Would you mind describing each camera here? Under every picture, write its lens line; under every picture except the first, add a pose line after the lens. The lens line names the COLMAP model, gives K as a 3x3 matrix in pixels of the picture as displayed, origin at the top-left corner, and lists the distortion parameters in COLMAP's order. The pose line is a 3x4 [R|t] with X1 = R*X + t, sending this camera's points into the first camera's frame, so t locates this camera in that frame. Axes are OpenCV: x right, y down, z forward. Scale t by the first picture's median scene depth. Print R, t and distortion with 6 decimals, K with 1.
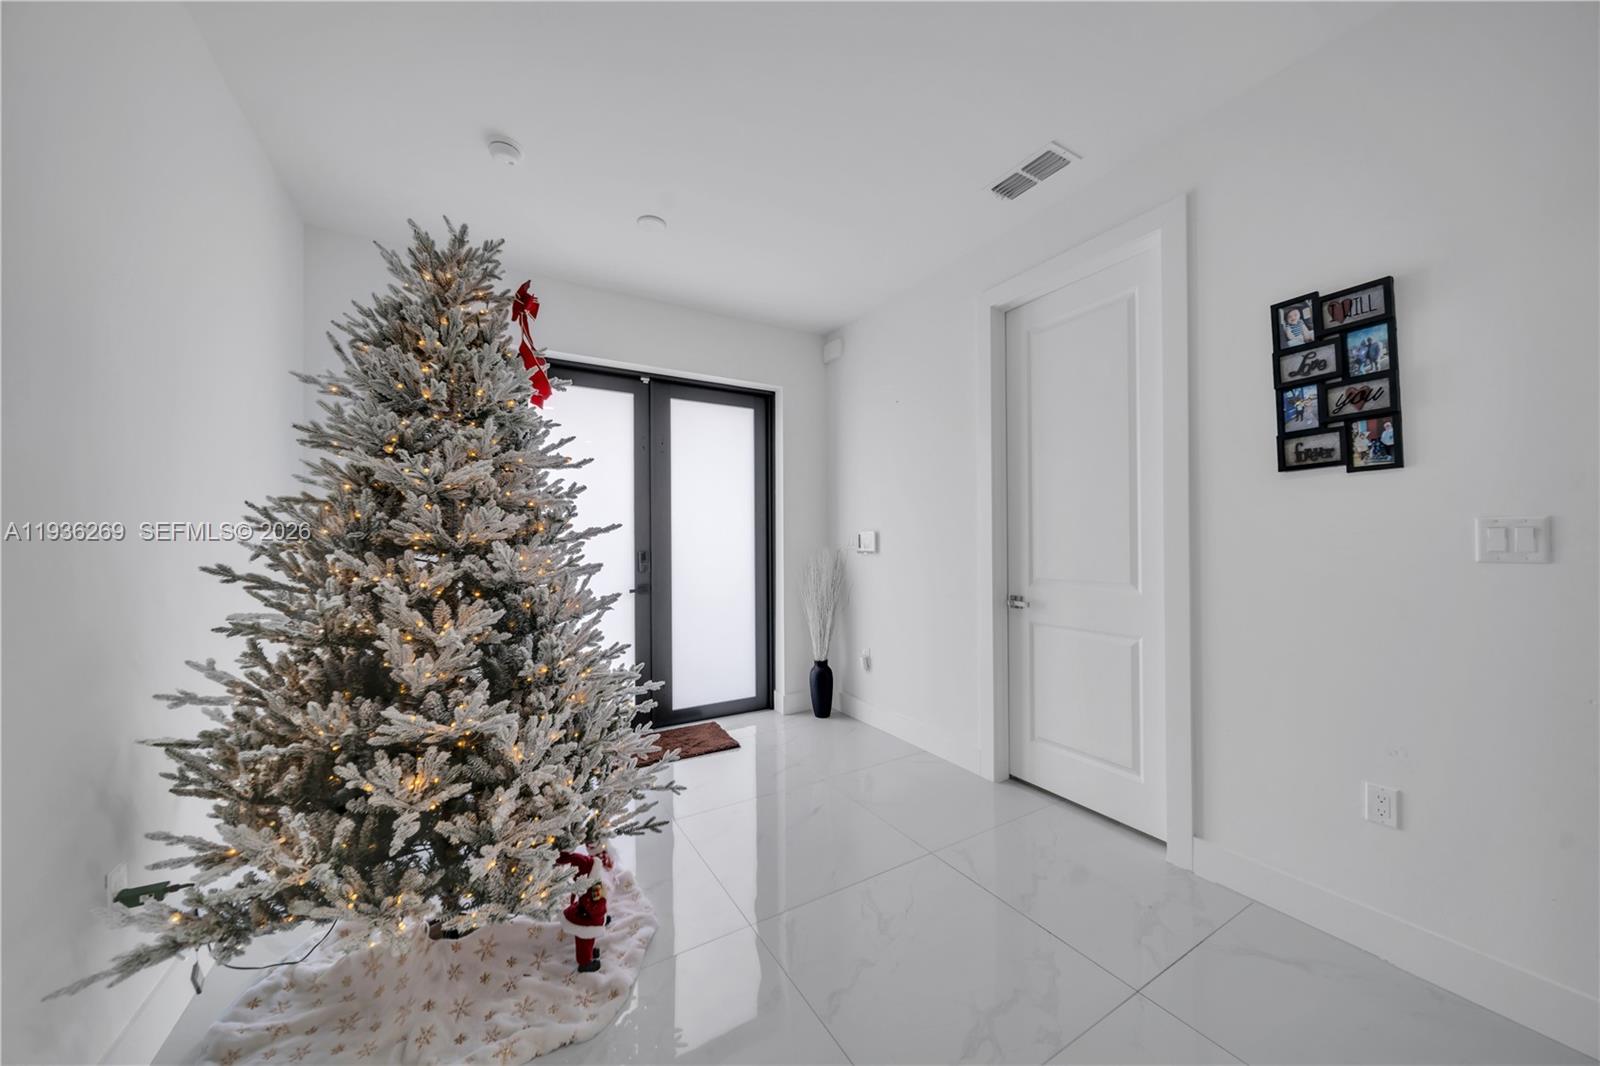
lens RADIAL K [[553.5, 0, 799.7], [0, 553.5, 539.8], [0, 0, 1]] dist [0.000550, -0.001008]
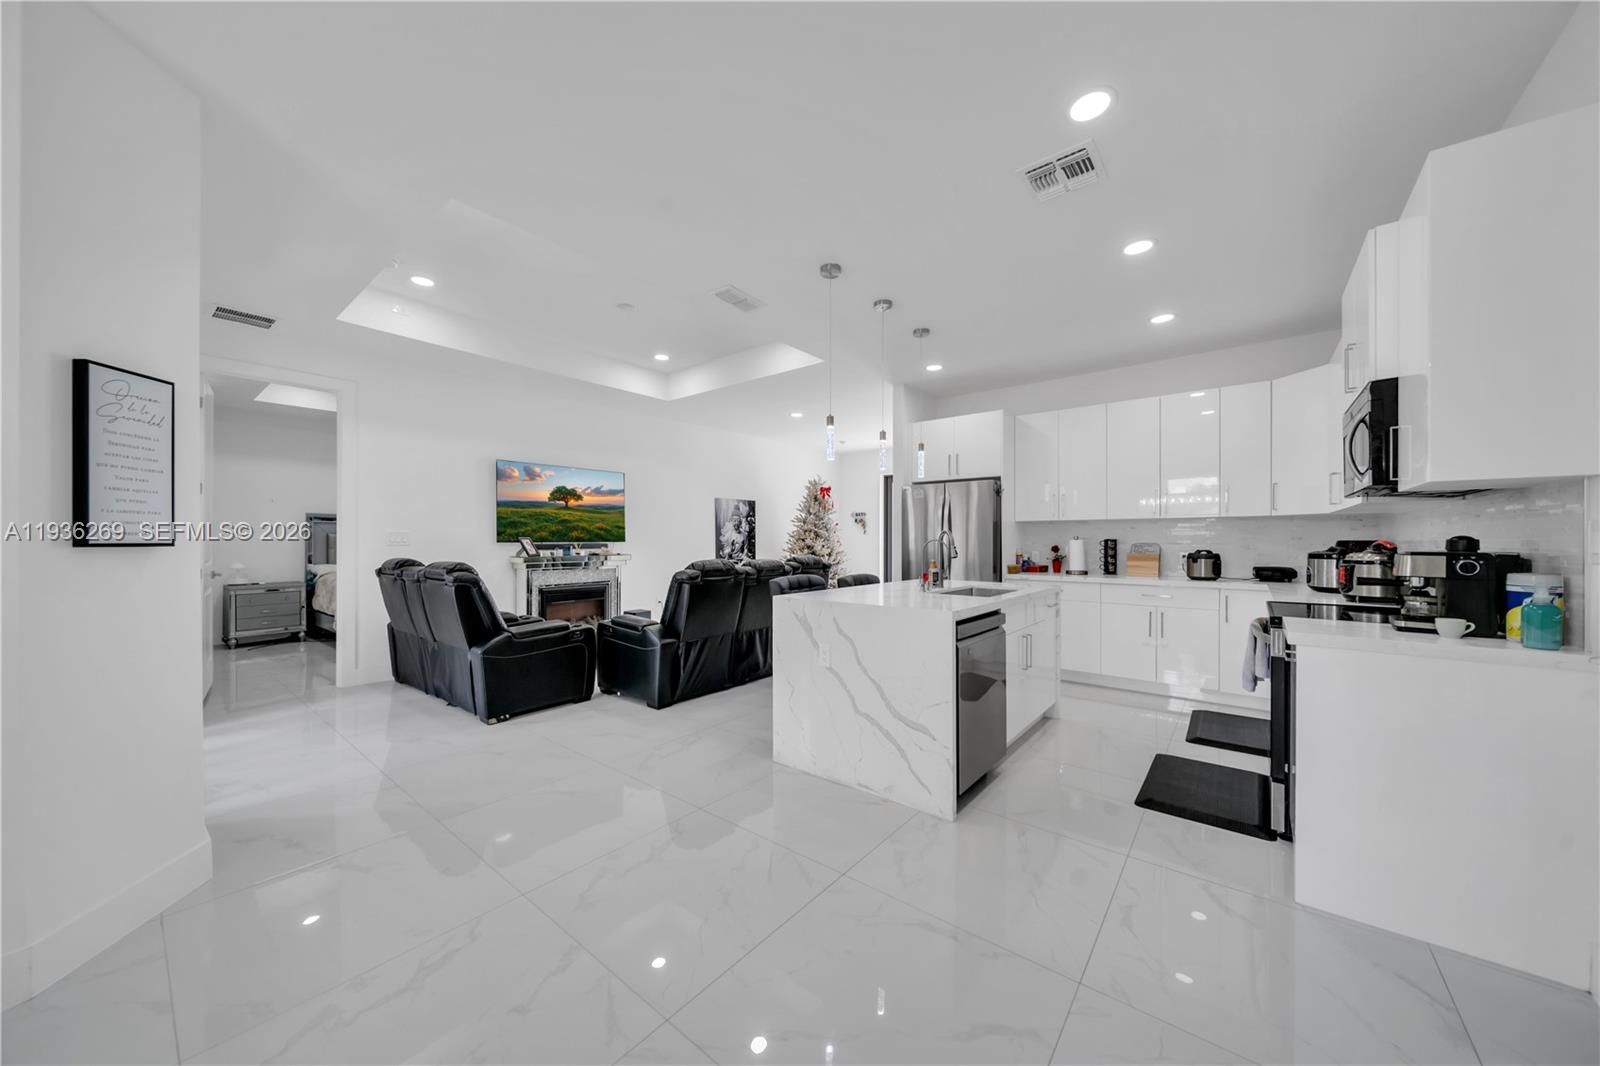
lens RADIAL K [[553.5, 0, 801.0], [0, 553.5, 542.5], [0, 0, 1]] dist [0.000550, -0.001008]
pose [[0.351715, 0.008509, -0.936068, 1.808295], [-0.004138, 0.999963, 0.007535, 0.002980], [0.936098, 0.001223, 0.351737, -0.409089]]
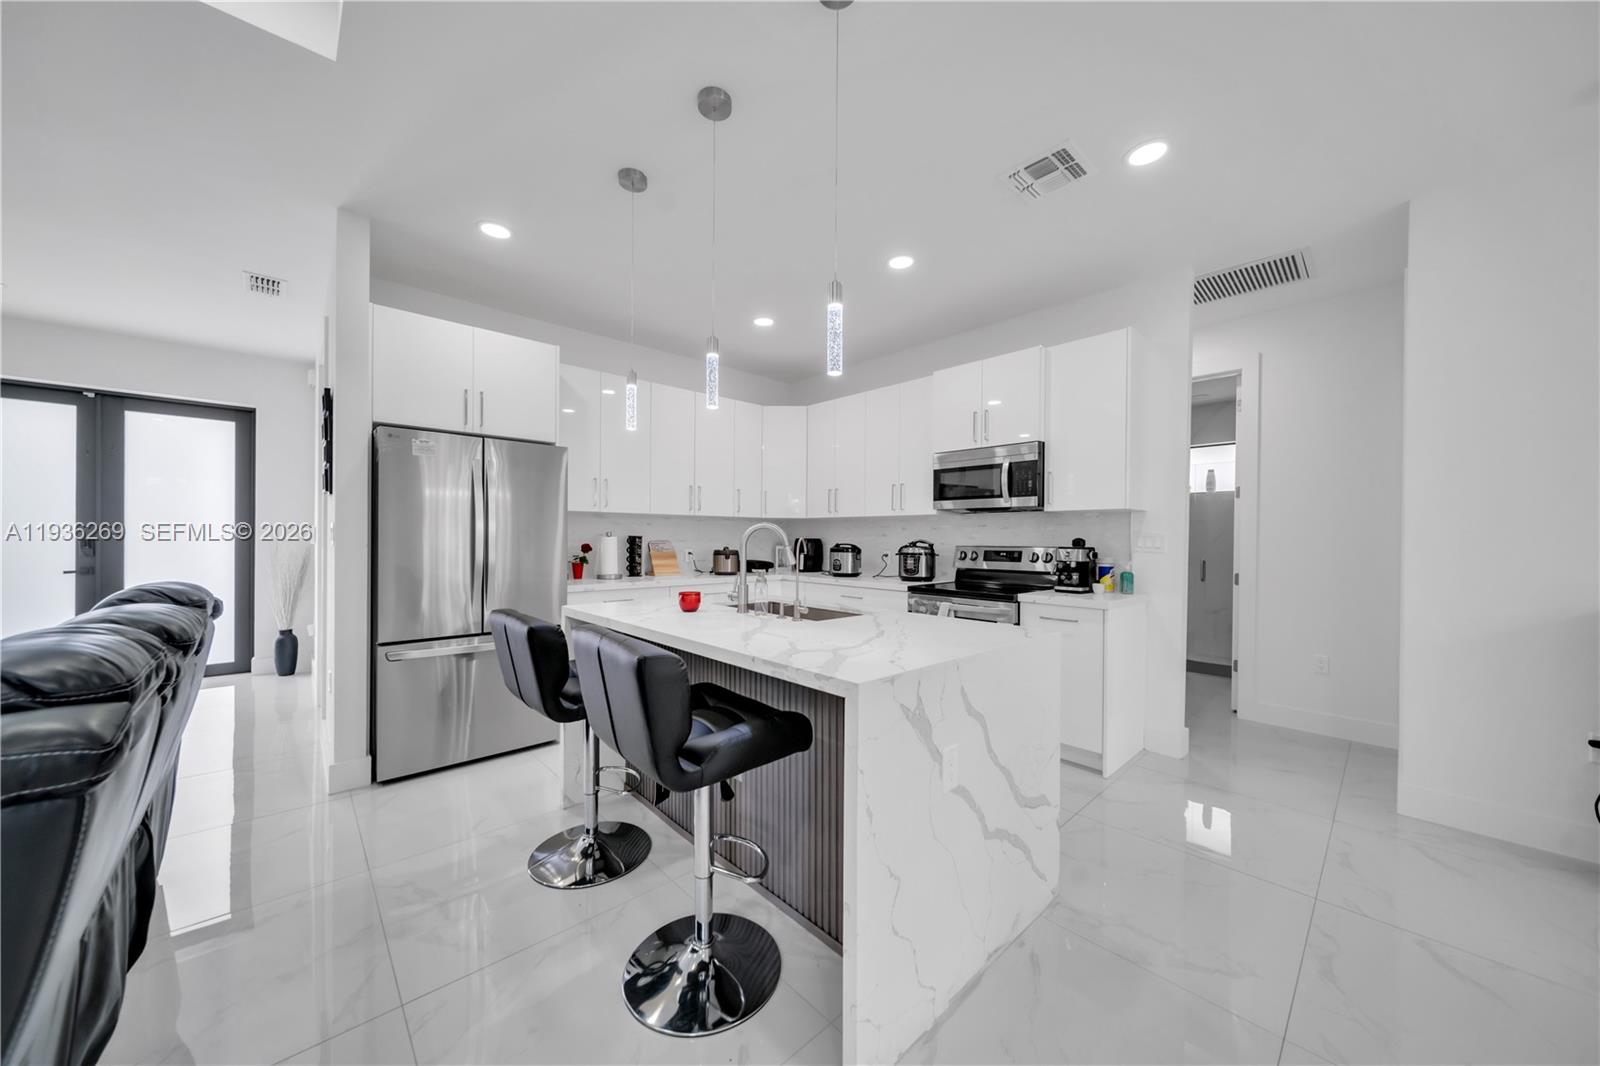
lens RADIAL K [[553.5, 0, 802.2], [0, 553.5, 539.7], [0, 0, 1]] dist [0.000550, -0.001008]
pose [[0.976741, 0.009542, 0.214211, 0.931202], [-0.010017, 0.999949, 0.001129, 0.004727], [-0.214189, -0.003248, 0.976787, -0.465967]]
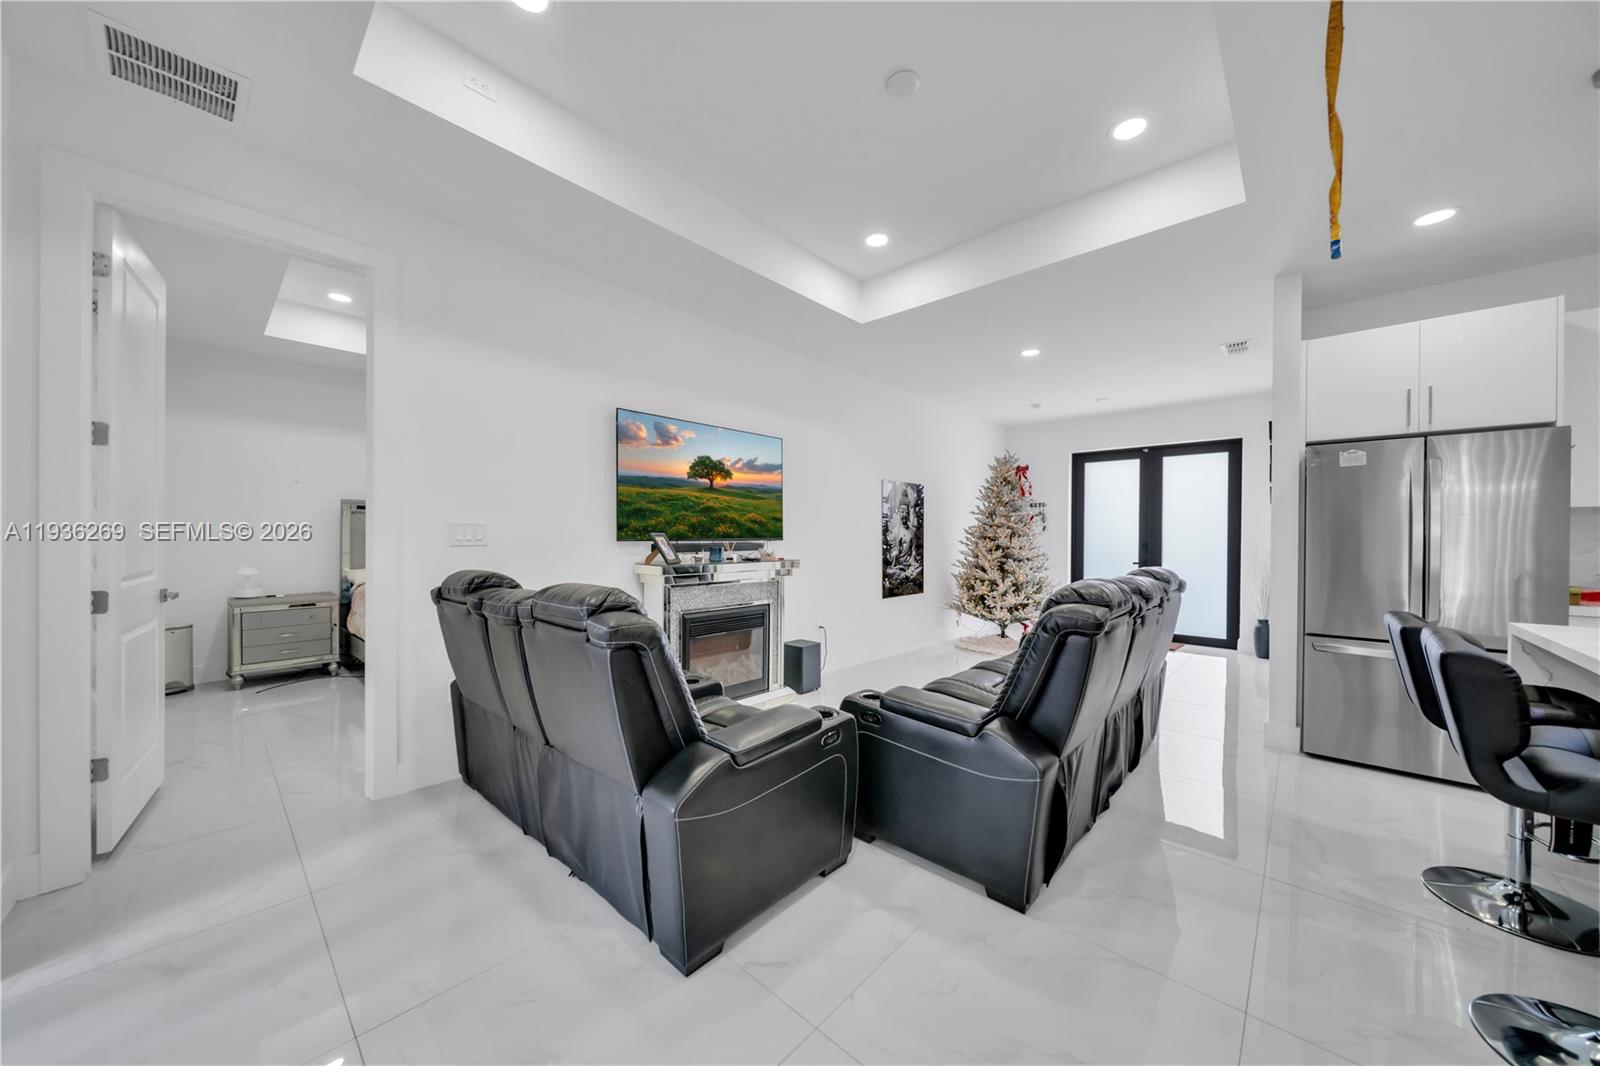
lens RADIAL K [[553.5, 0, 802.2], [0, 553.5, 540.1], [0, 0, 1]] dist [0.000550, -0.001008]
pose [[0.292552, 0.010463, -0.956192, 1.124662], [-0.007793, 0.999933, 0.008557, 0.004131], [0.956218, 0.004948, 0.292614, -0.620421]]
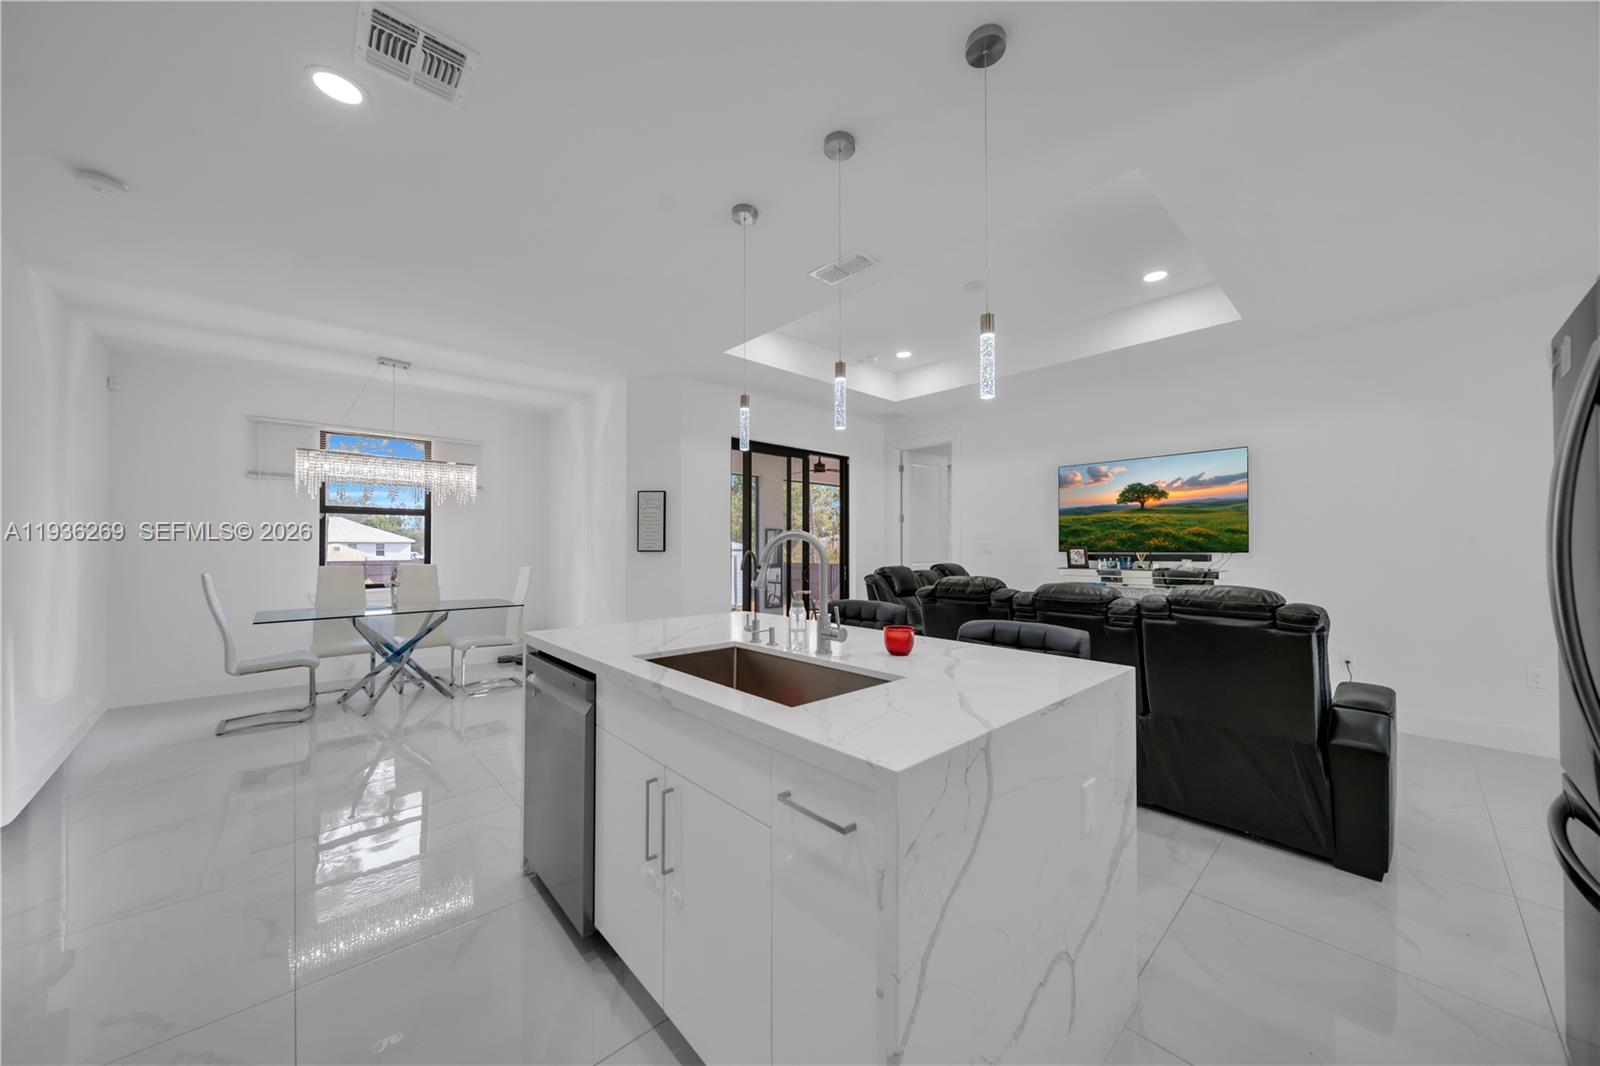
lens RADIAL K [[553.5, 0, 792.0], [0, 553.5, 538.6], [0, 0, 1]] dist [0.000550, -0.001008]
pose [[-0.980828, -0.002648, -0.194858, 1.103947], [-0.000168, 0.999919, -0.012742, 0.000421], [0.194876, -0.012465, -0.980749, 0.595440]]
